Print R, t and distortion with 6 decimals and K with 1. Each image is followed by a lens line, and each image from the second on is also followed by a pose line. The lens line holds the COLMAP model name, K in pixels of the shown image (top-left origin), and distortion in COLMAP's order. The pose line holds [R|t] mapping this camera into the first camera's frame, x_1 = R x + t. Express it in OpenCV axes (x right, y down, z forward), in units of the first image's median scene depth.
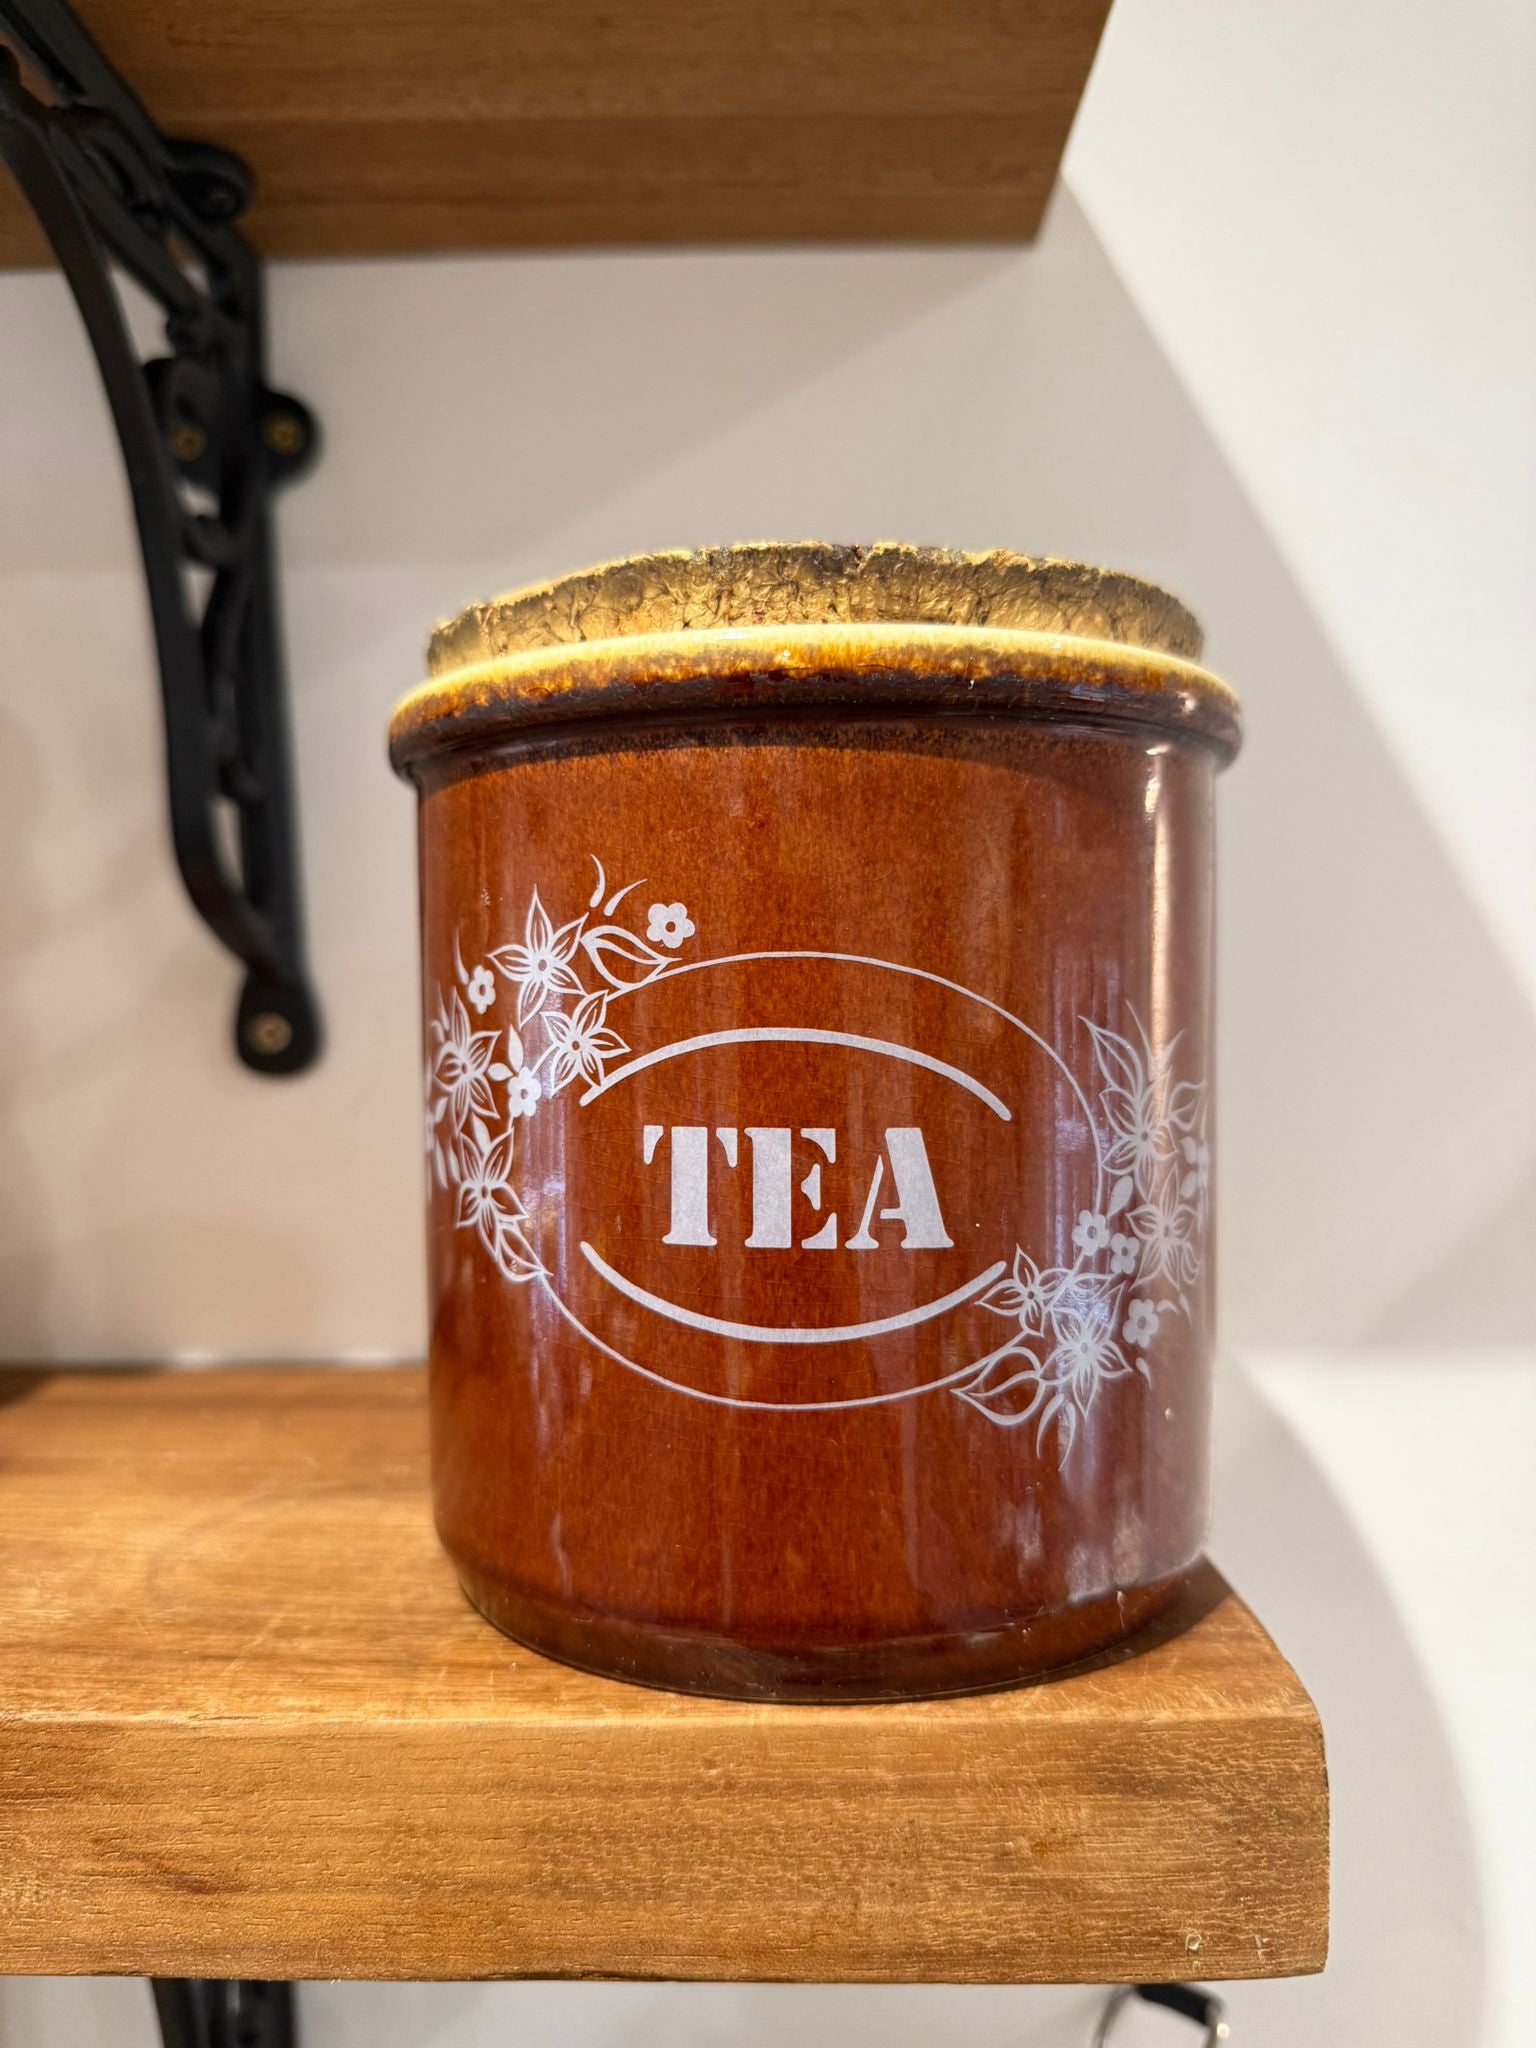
lens RADIAL K [[1536.8, 0, 773.3], [0, 1536.8, 1030.5], [0, 0, 1]] dist [0.006317, -0.071751]
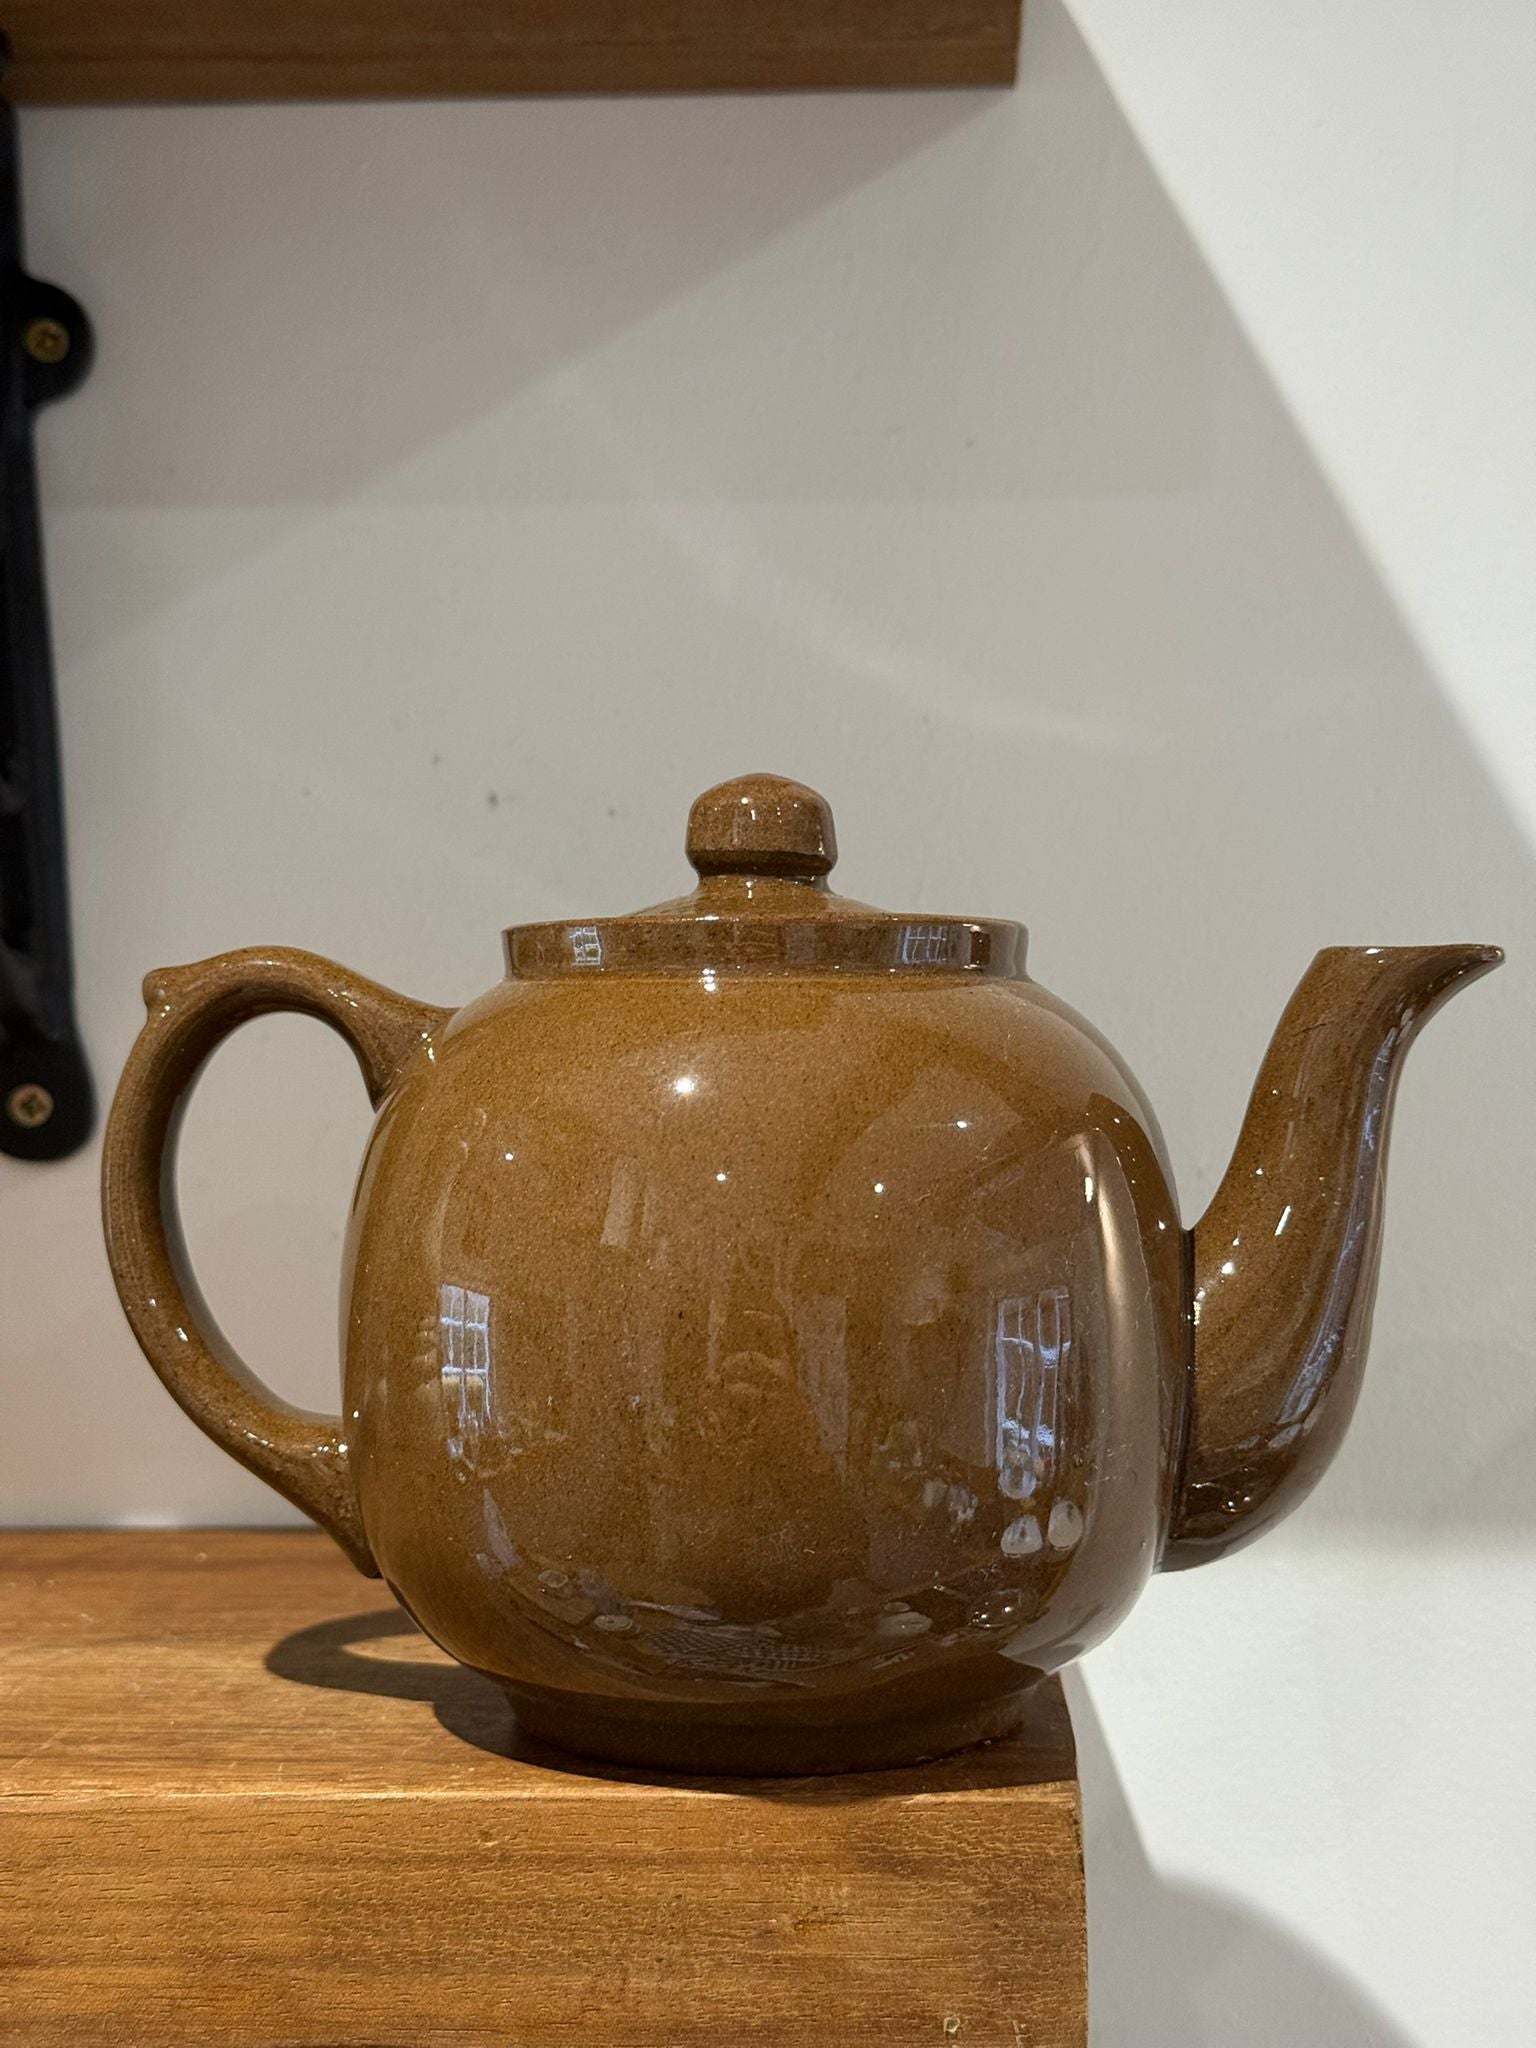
lens RADIAL K [[2922.0, 0, 764.0], [0, 2922.0, 1024.0], [0, 0, 1]] dist [0.249881, -0.709053]
pose [[0.999024, 0.004197, -0.043970, 0.233421], [-0.004571, 0.999954, -0.008402, -0.057701], [0.043933, 0.008595, 0.998998, -1.009242]]
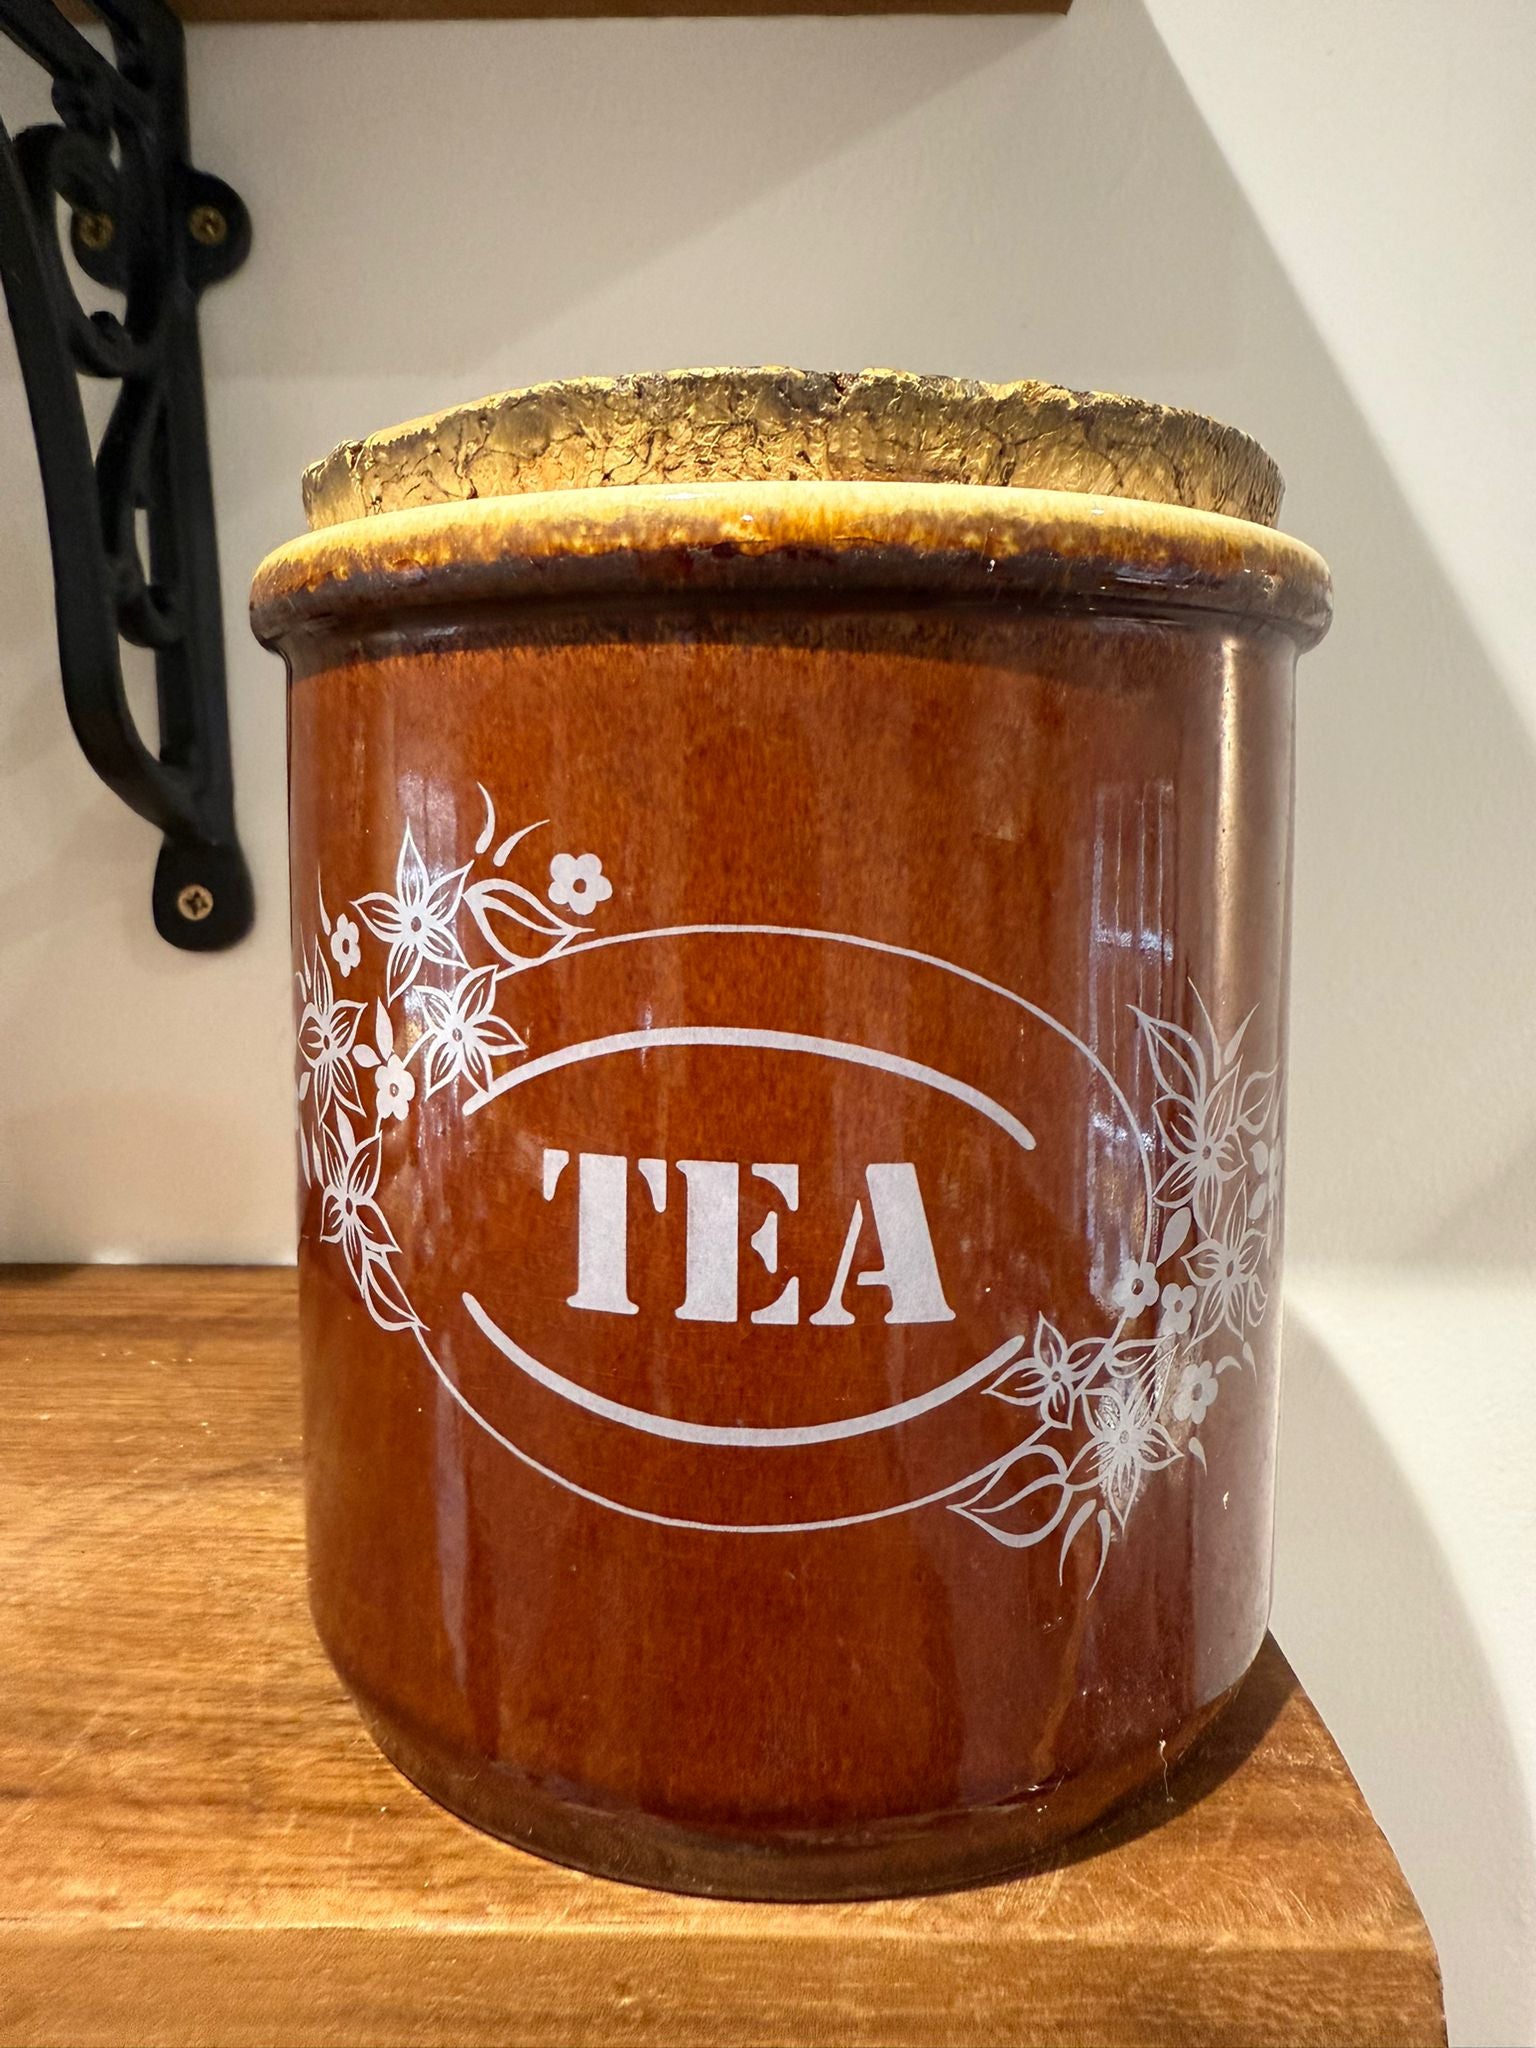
lens RADIAL K [[1502.9, 0, 768.5], [0, 1502.9, 857.2], [0, 0, 1]] dist [-0.049920, 0.060207]
pose [[0.999911, 0.011906, -0.006003, 0.028224], [-0.011765, 0.999668, 0.022914, -0.098986], [0.006274, -0.022841, 0.999719, 0.276256]]
